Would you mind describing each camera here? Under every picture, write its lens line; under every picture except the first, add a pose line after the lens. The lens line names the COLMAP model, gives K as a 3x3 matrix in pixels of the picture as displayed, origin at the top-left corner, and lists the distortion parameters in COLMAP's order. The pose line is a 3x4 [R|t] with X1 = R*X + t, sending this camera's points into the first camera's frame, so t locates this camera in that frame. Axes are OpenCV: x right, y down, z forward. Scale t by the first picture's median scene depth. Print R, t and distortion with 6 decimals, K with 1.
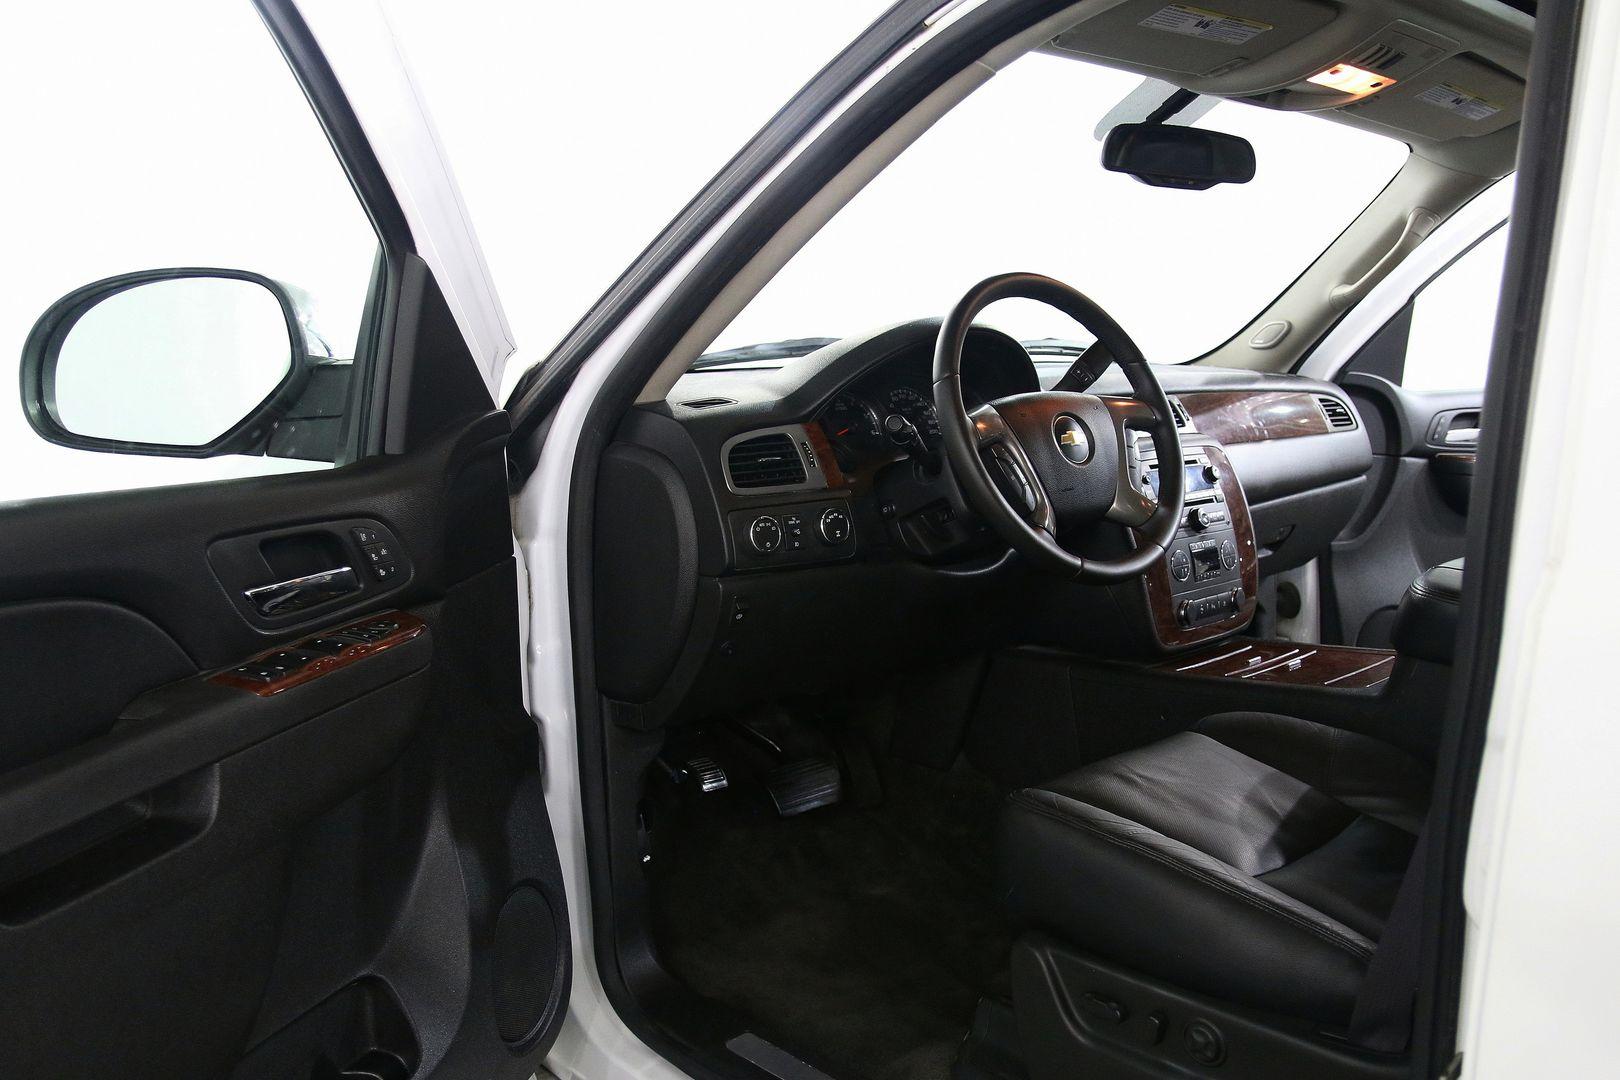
lens RADIAL K [[1268.4, 0, 810.0], [0, 1268.4, 540.0], [0, 0, 1]] dist [-0.115954, 0.000302]
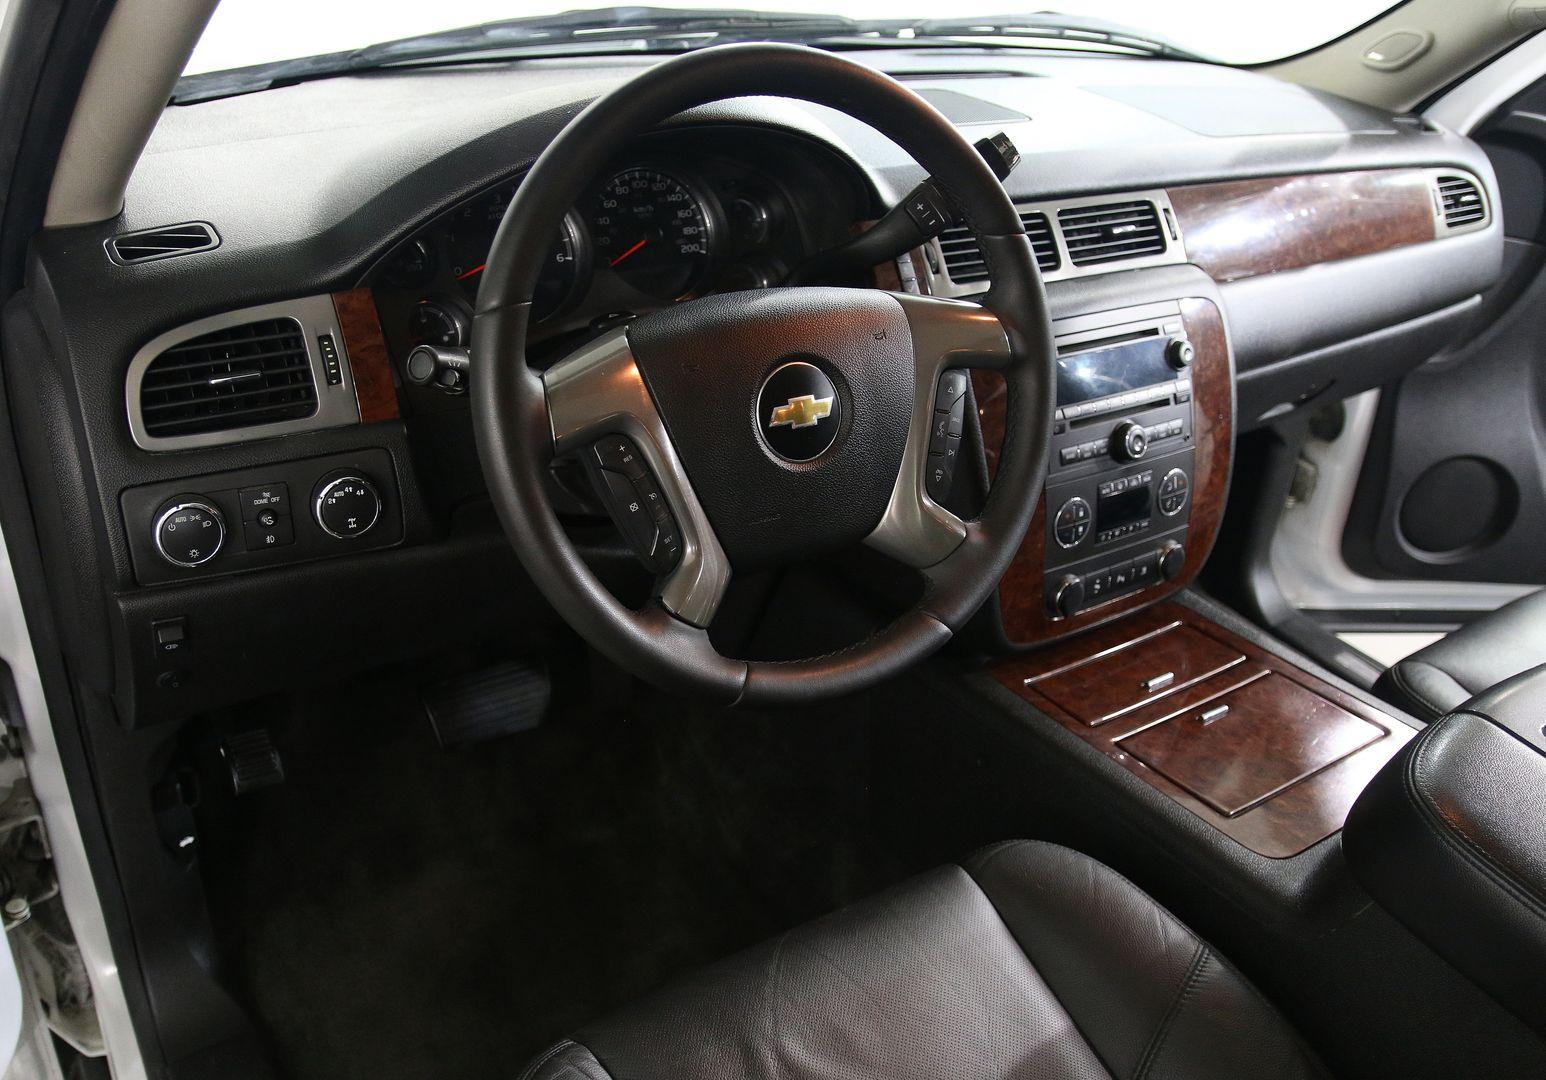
lens RADIAL K [[1260.8, 0, 717.9], [0, 1260.8, 540.2], [0, 0, 1]] dist [-0.149028, 0.129974]
pose [[0.982277, 0.155773, -0.104245, 0.232678], [-0.108308, 0.925627, 0.362608, -0.208656], [0.152977, -0.344891, 0.926093, 0.502878]]
